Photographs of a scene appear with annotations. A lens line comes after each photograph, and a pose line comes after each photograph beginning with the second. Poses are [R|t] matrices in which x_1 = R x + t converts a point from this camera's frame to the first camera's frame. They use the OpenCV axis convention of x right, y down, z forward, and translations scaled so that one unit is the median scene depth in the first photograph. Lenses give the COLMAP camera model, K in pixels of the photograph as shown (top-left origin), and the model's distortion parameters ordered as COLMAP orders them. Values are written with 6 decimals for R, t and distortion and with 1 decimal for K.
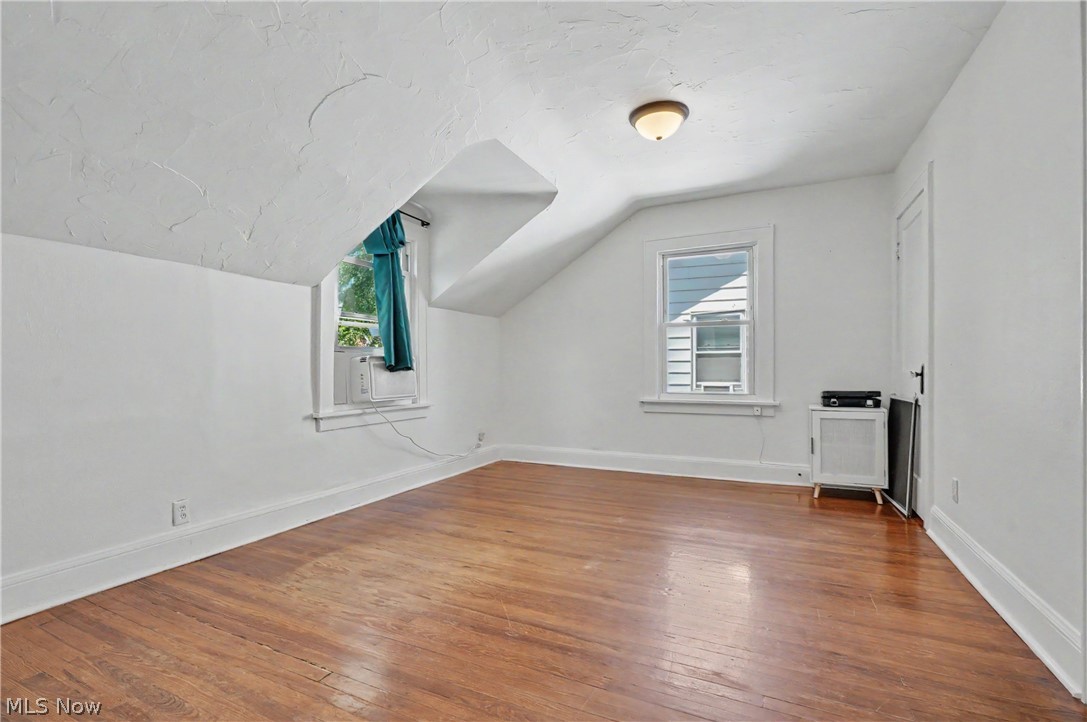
lens RADIAL K [[496.7, 0, 541.7], [0, 496.7, 369.6], [0, 0, 1]] dist [-0.009329, 0.001027]
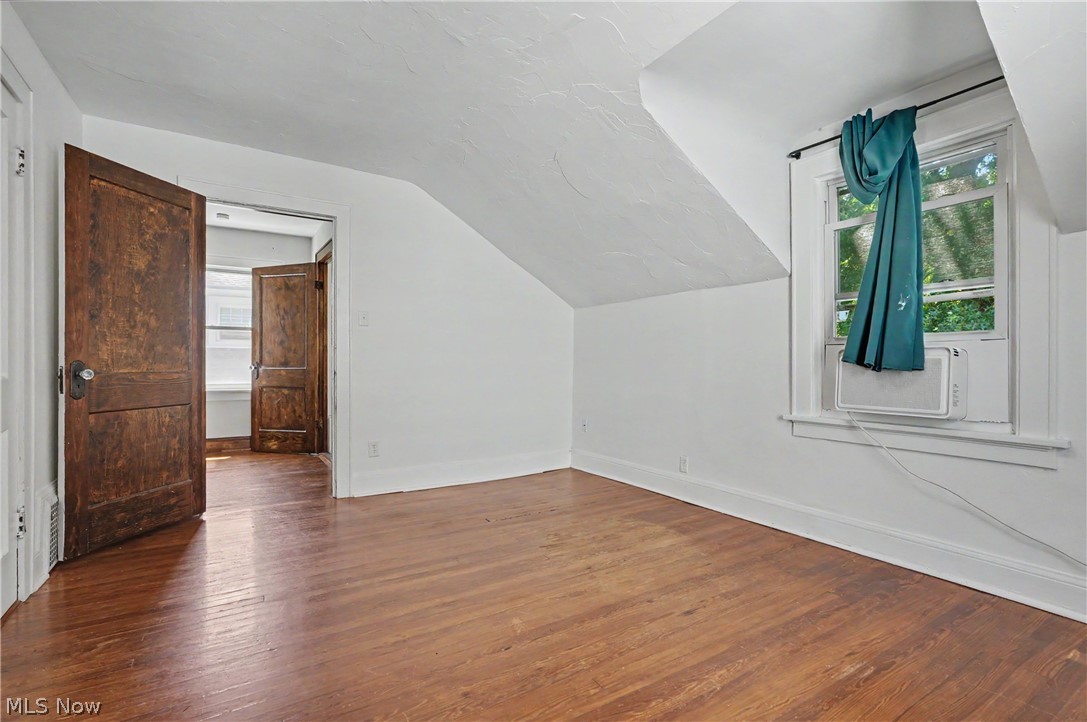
lens RADIAL K [[496.7, 0, 539.9], [0, 496.7, 360.3], [0, 0, 1]] dist [-0.009329, 0.001027]
pose [[-0.538011, -0.002403, -0.842934, 0.652003], [-0.000581, 0.999997, -0.002480, -0.010816], [0.842938, -0.000845, -0.538011, 1.289105]]
